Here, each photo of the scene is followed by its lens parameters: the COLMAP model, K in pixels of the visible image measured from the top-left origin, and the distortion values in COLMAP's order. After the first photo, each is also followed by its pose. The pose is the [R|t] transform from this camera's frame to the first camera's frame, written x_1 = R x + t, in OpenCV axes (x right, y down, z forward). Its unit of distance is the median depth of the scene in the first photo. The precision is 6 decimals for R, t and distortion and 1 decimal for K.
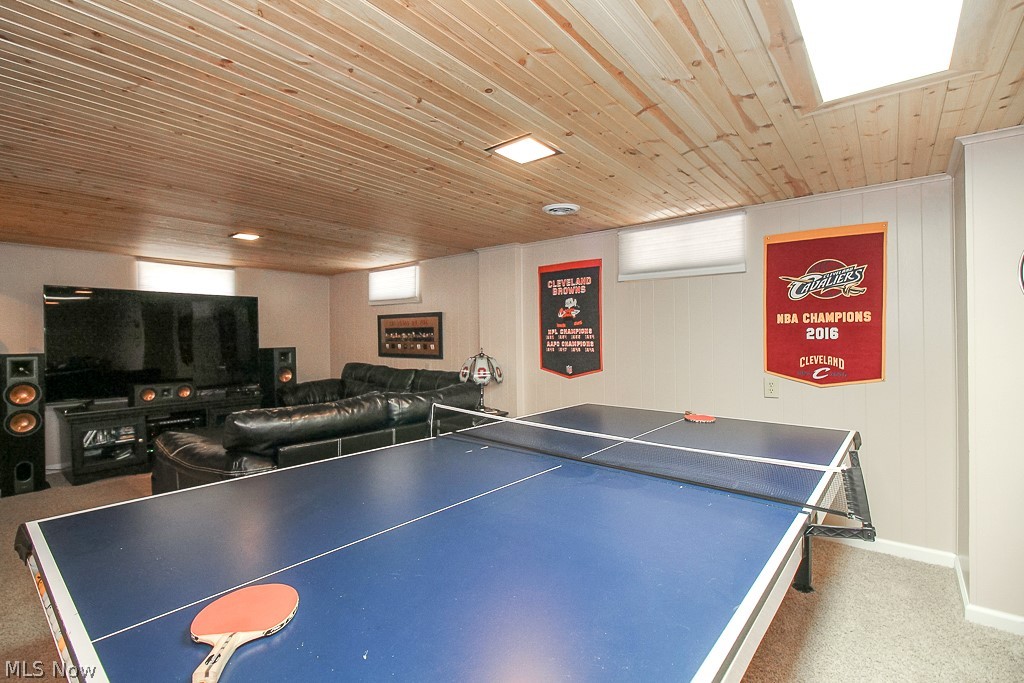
lens RADIAL K [[471.4, 0, 511.2], [0, 471.4, 340.9], [0, 0, 1]] dist [0.000331, -0.000146]
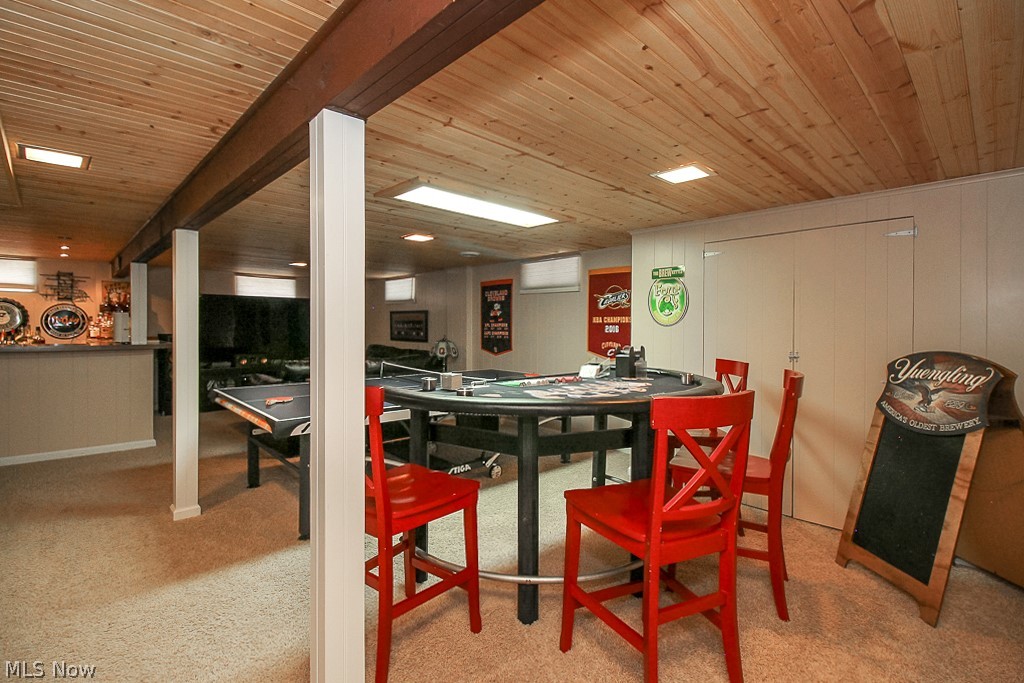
lens RADIAL K [[471.4, 0, 512.9], [0, 471.4, 335.0], [0, 0, 1]] dist [0.000331, -0.000146]
pose [[0.992730, 0.016201, -0.119267, 0.363275], [-0.014987, 0.999826, 0.011067, -0.005459], [0.119425, -0.009200, 0.992801, -0.526815]]
